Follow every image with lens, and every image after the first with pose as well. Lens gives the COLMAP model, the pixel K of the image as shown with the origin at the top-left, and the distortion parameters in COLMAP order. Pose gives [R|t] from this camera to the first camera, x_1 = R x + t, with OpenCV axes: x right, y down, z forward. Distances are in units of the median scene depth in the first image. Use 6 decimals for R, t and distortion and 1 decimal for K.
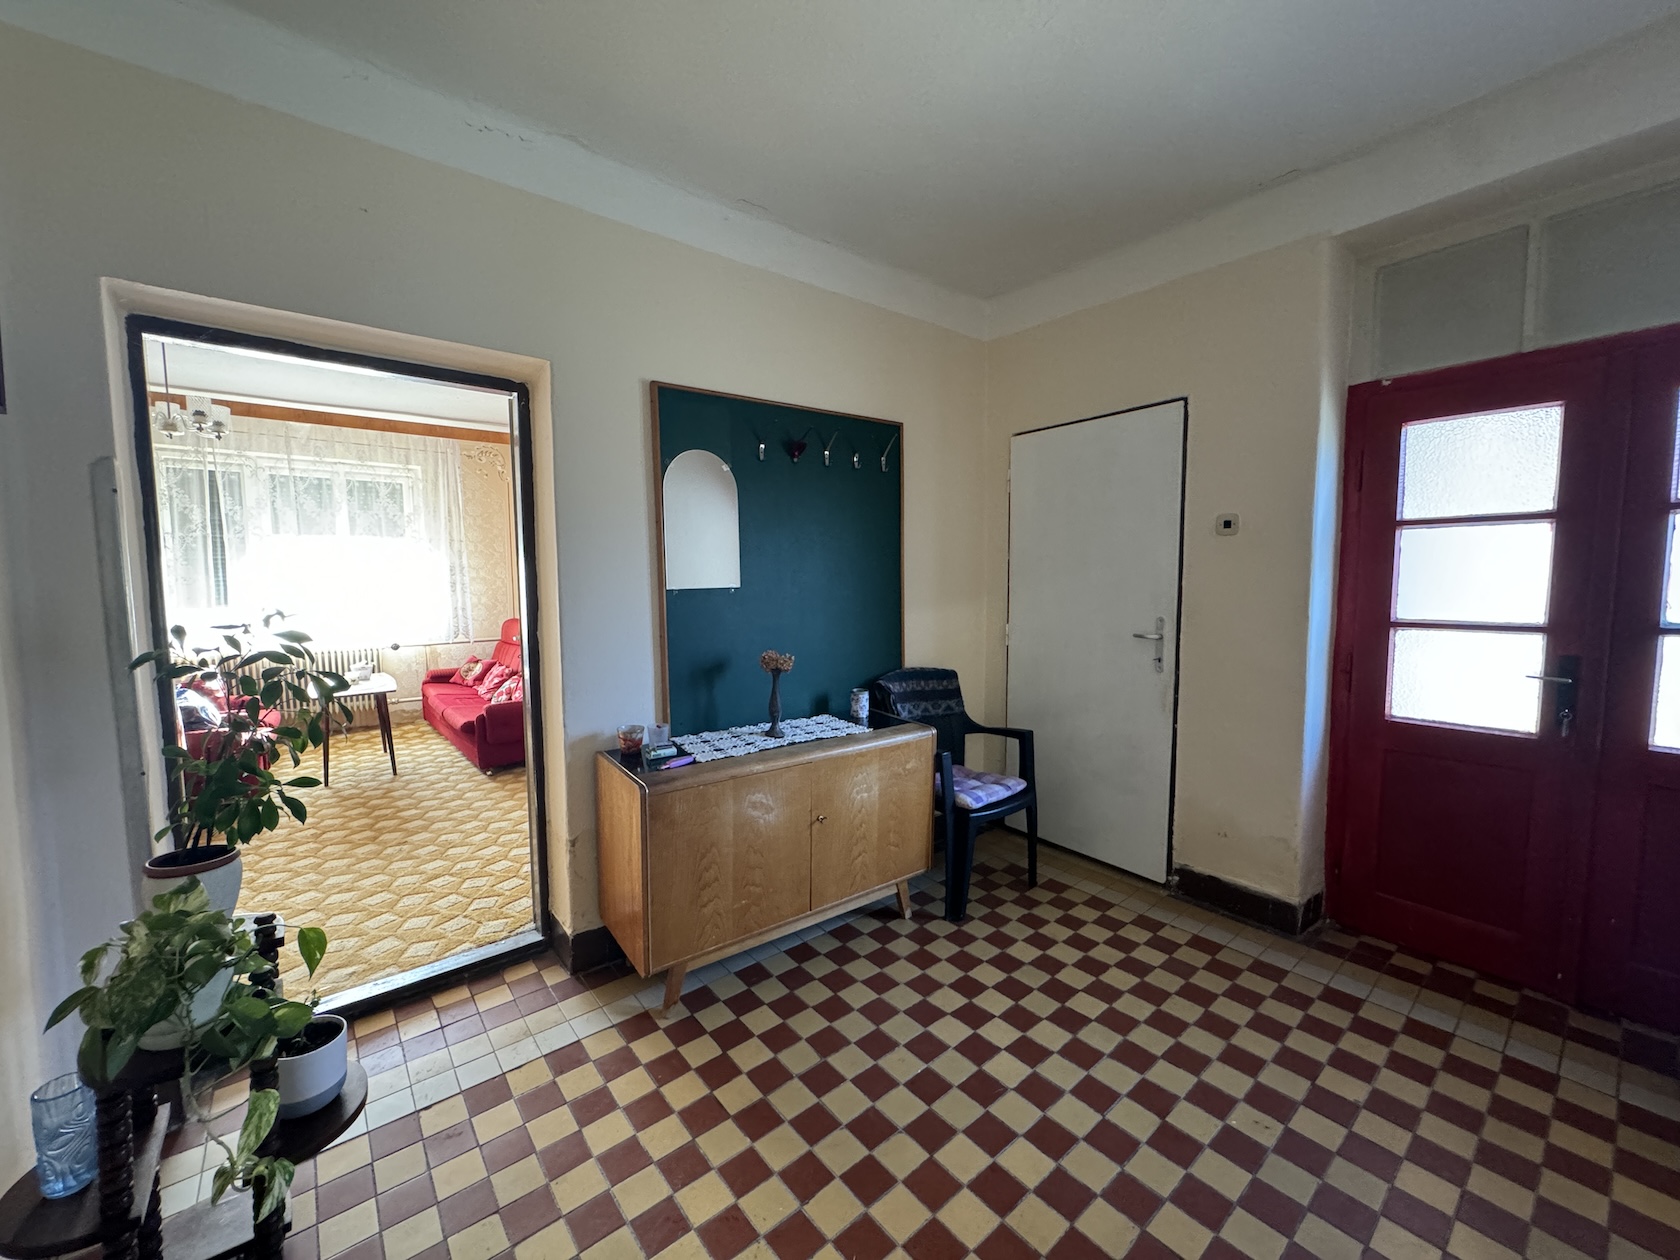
lens RADIAL K [[667.7, 0, 844.7], [0, 667.7, 632.4], [0, 0, 1]] dist [-0.008830, -0.000048]
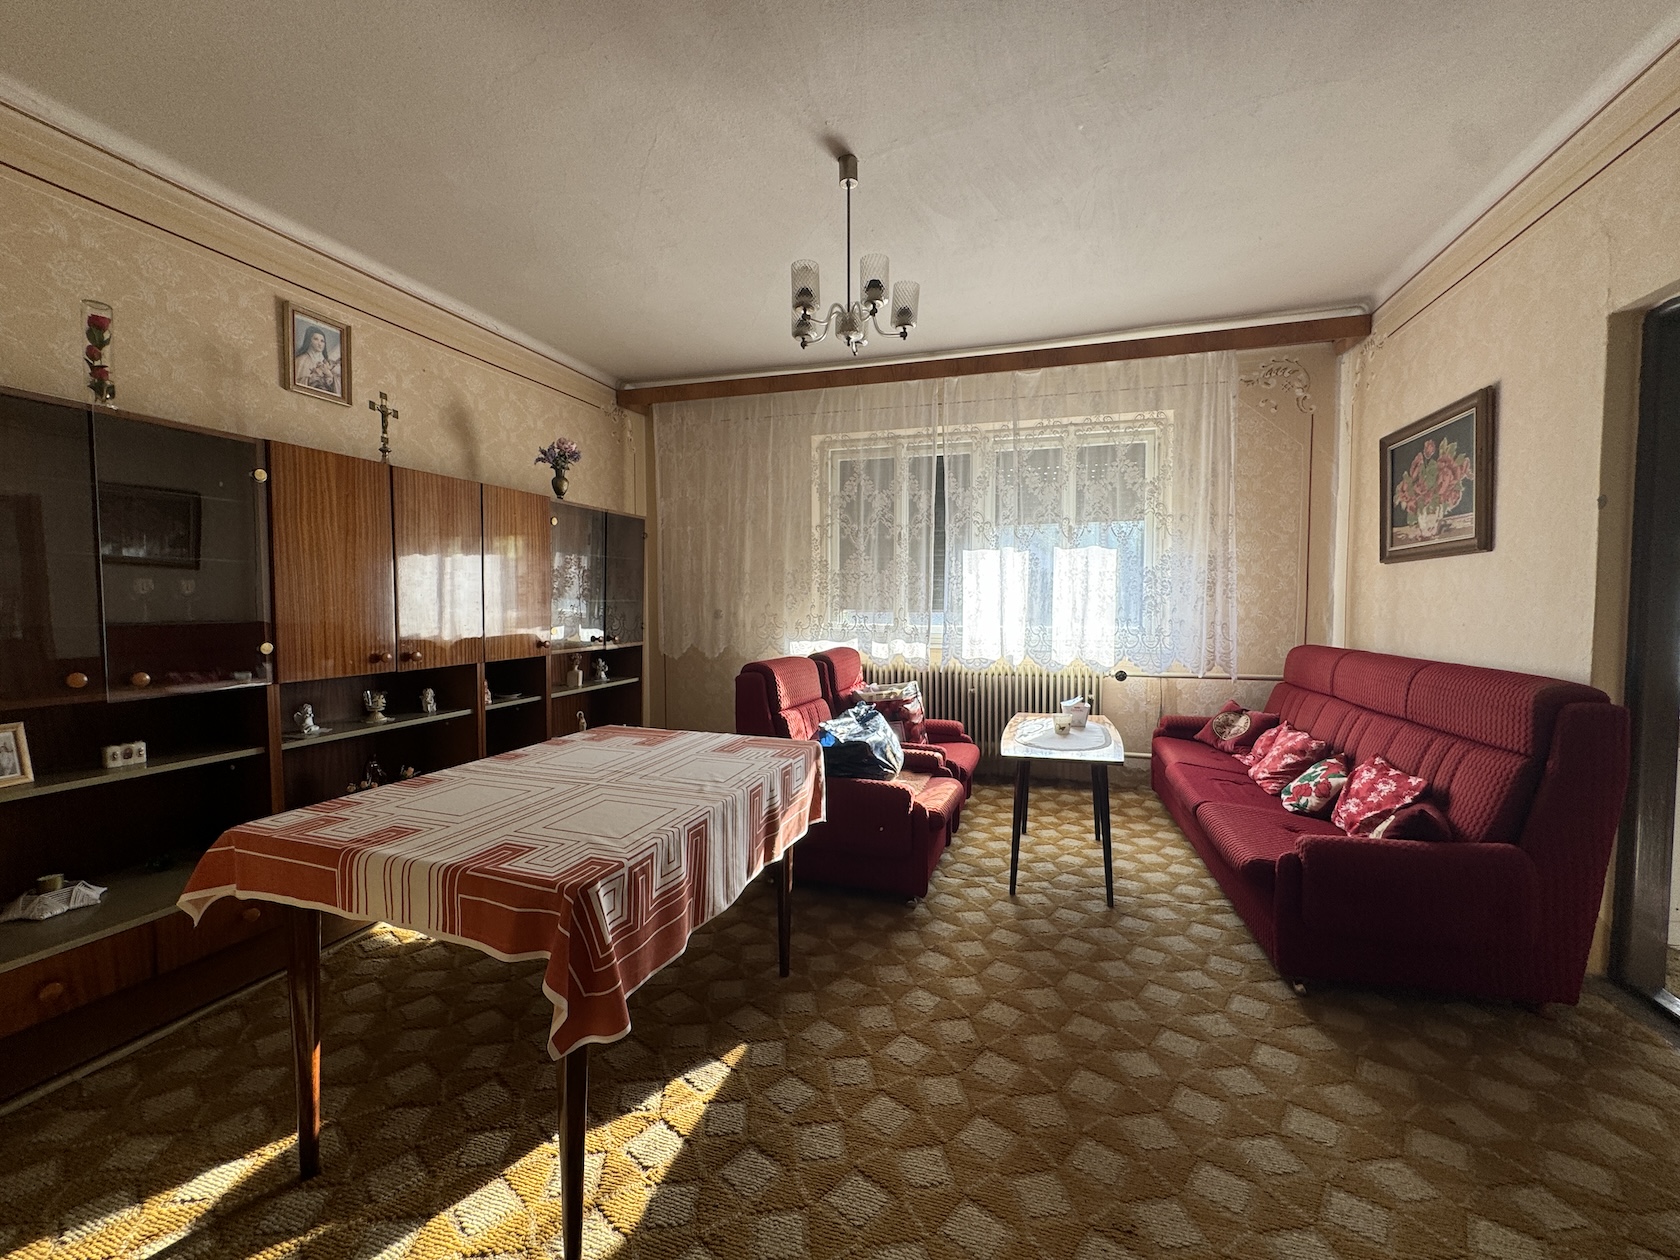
lens RADIAL K [[667.7, 0, 837.8], [0, 667.7, 629.0], [0, 0, 1]] dist [-0.008830, -0.000048]
pose [[0.554510, 0.042632, -0.831085, -0.275302], [-0.072952, 0.997332, 0.002485, -0.007070], [0.828973, 0.059251, 0.556141, 0.382222]]
